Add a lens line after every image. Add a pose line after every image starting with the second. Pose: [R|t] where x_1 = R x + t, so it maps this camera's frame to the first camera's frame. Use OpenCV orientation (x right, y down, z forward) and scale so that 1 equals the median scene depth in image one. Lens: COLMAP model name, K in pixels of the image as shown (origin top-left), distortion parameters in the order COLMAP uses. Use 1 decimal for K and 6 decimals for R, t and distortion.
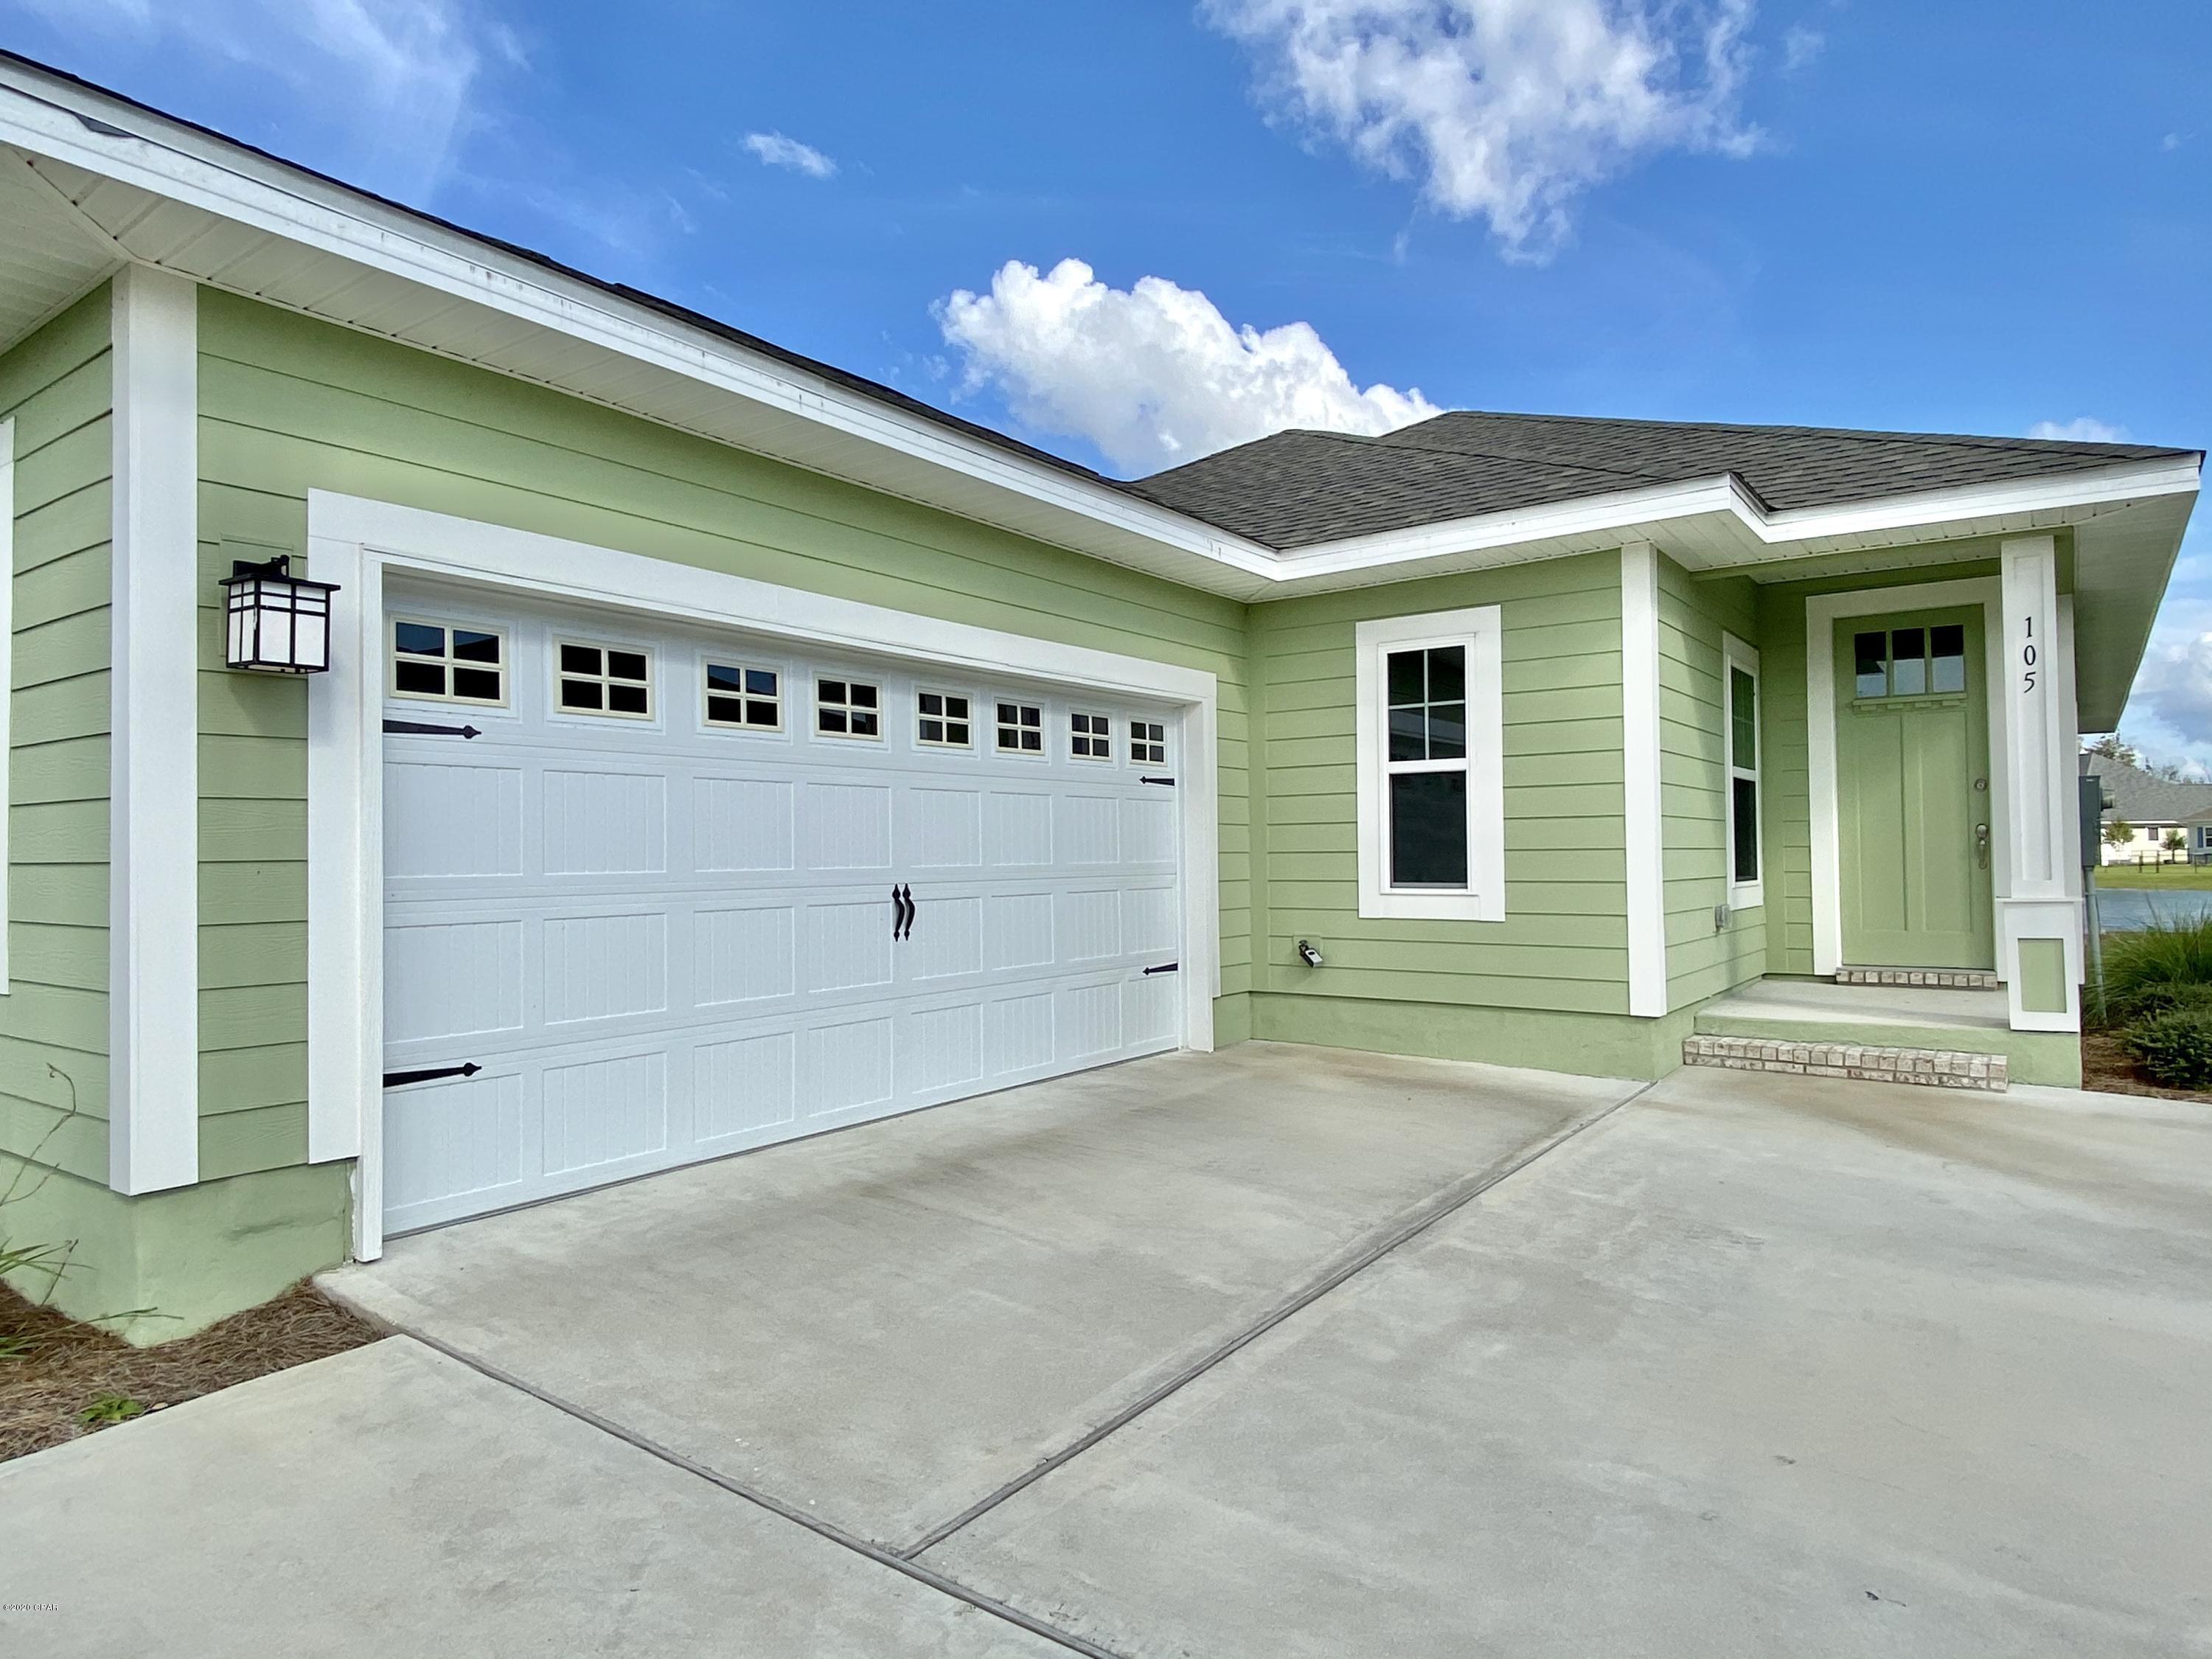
lens RADIAL K [[1352.7, 0, 1106.0], [0, 1352.7, 829.5], [0, 0, 1]] dist [-0.001835, -0.001224]
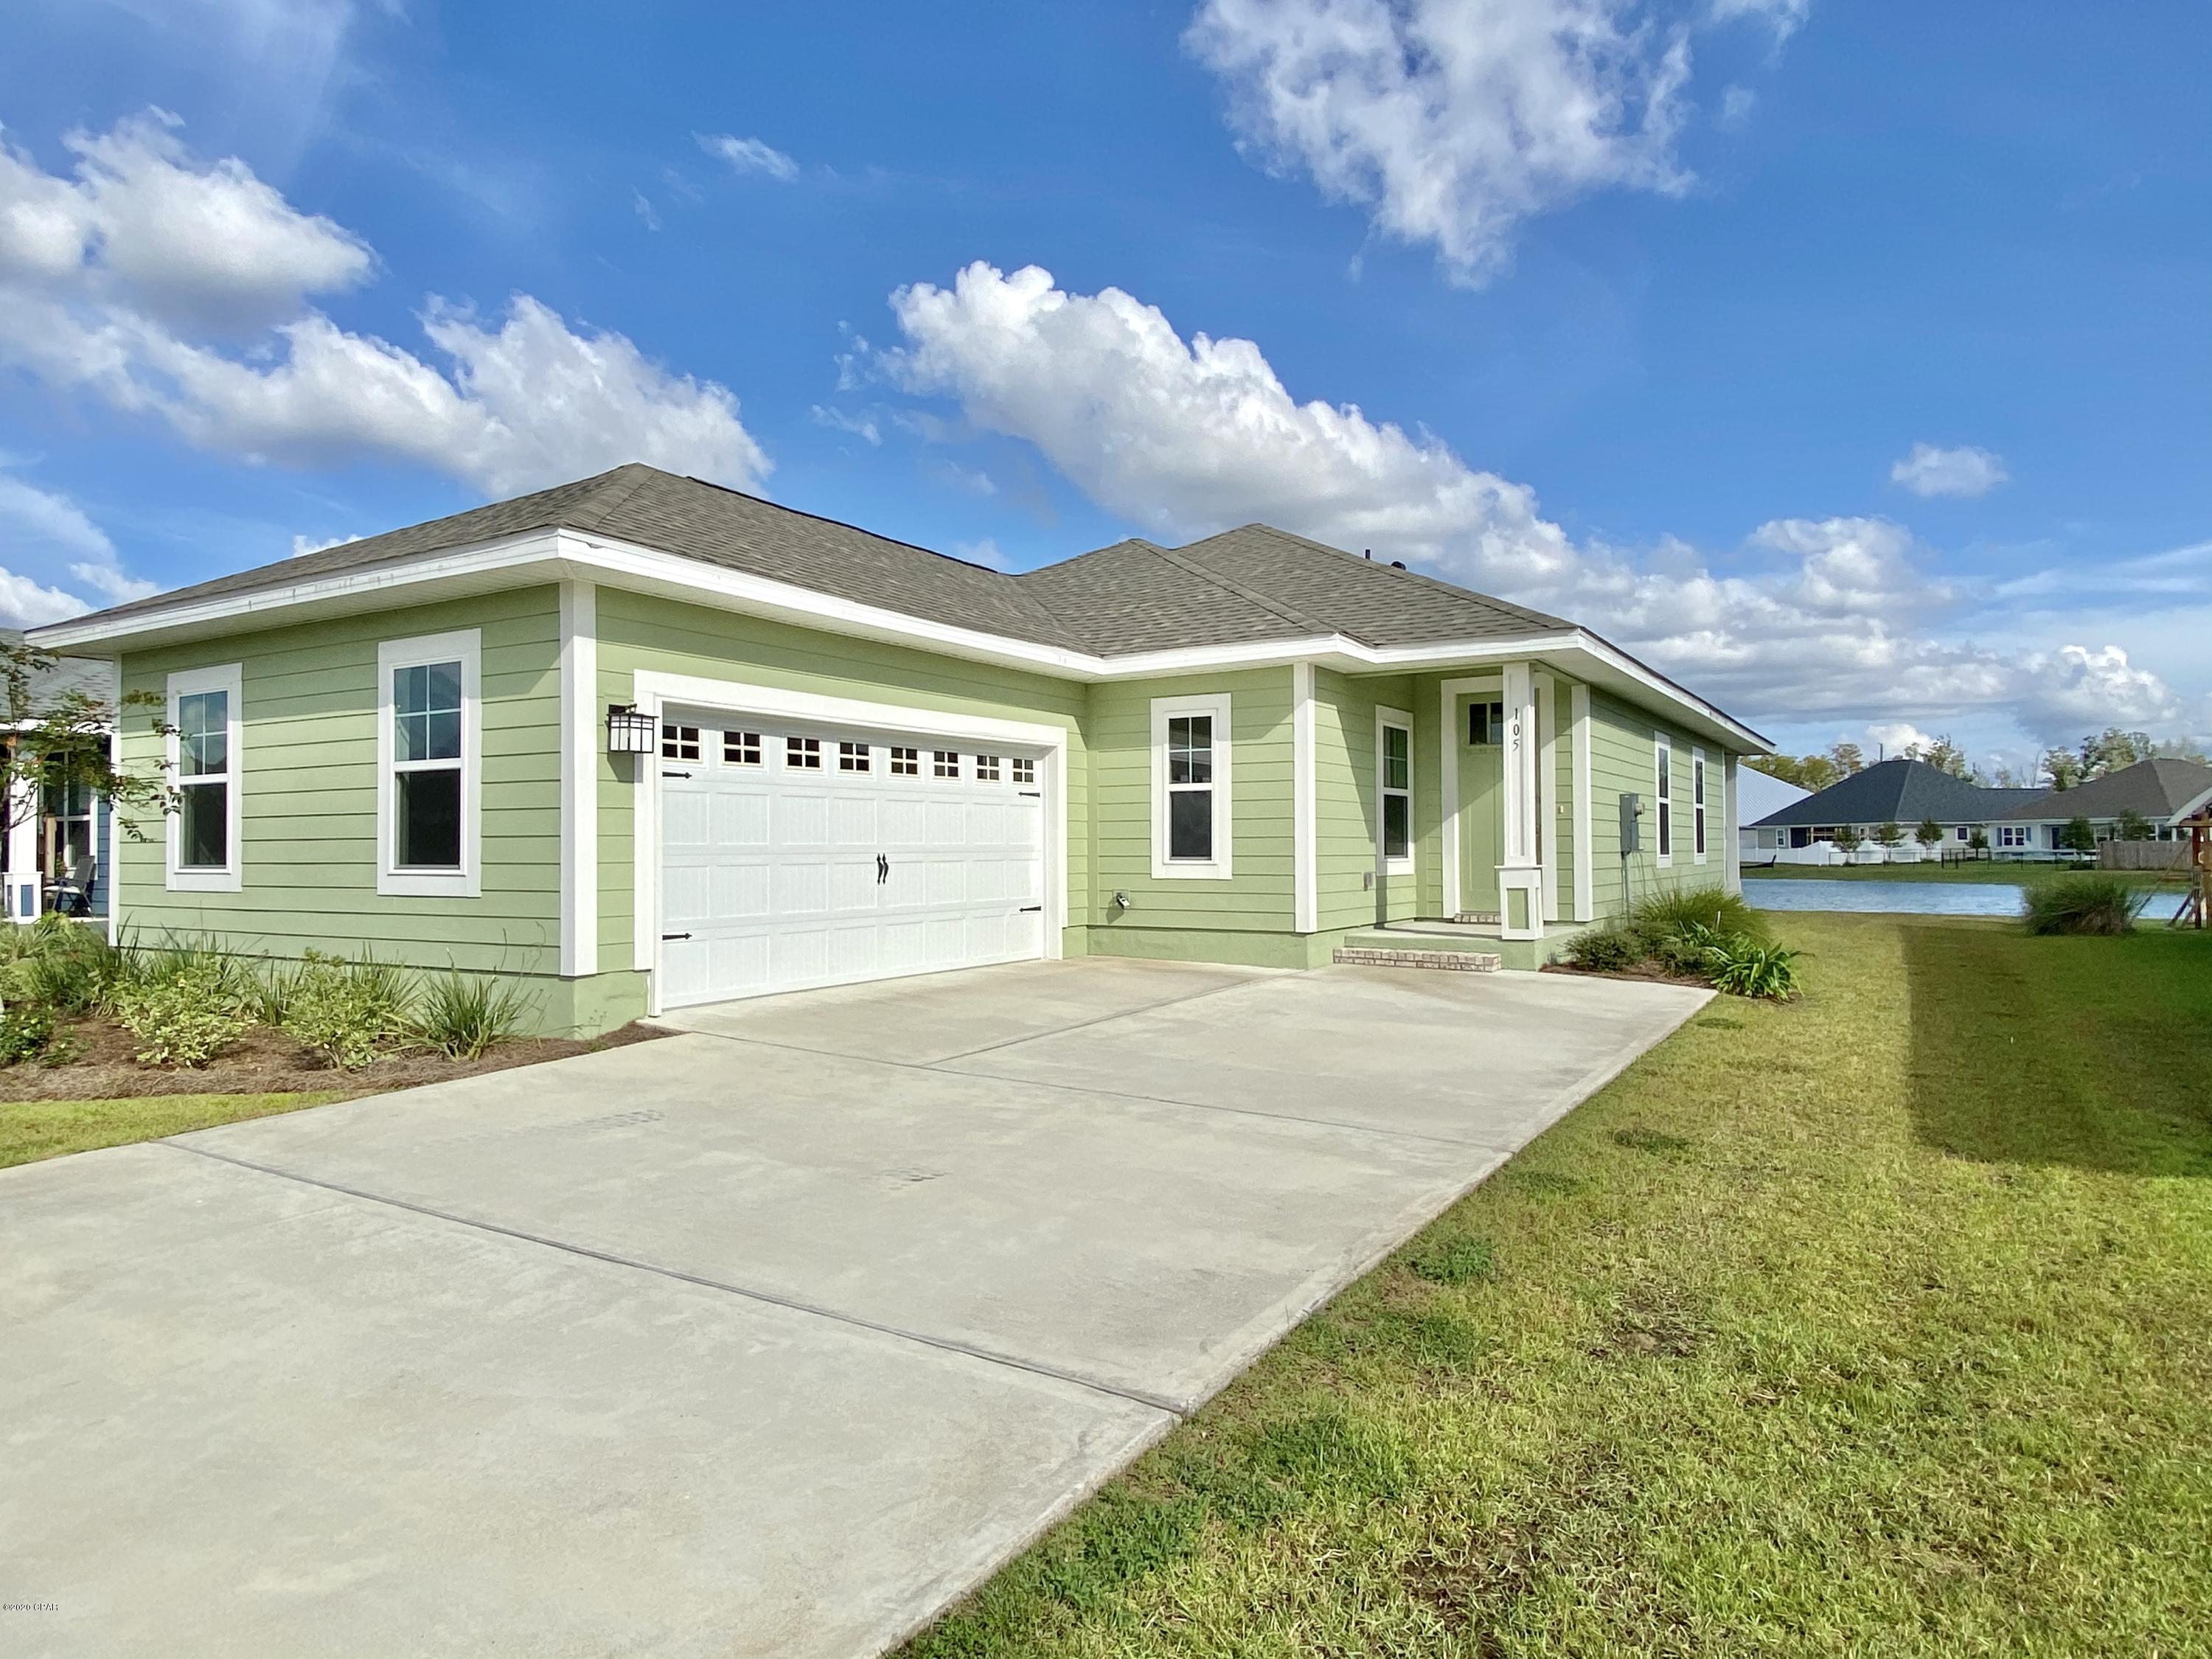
lens RADIAL K [[1352.7, 0, 1106.0], [0, 1352.7, 829.5], [0, 0, 1]] dist [-0.001835, -0.001224]
pose [[0.997559, 0.007129, 0.069457, 0.018062], [-0.007492, 0.999960, 0.004965, -0.002163], [-0.069419, -0.005473, 0.997573, -0.668245]]
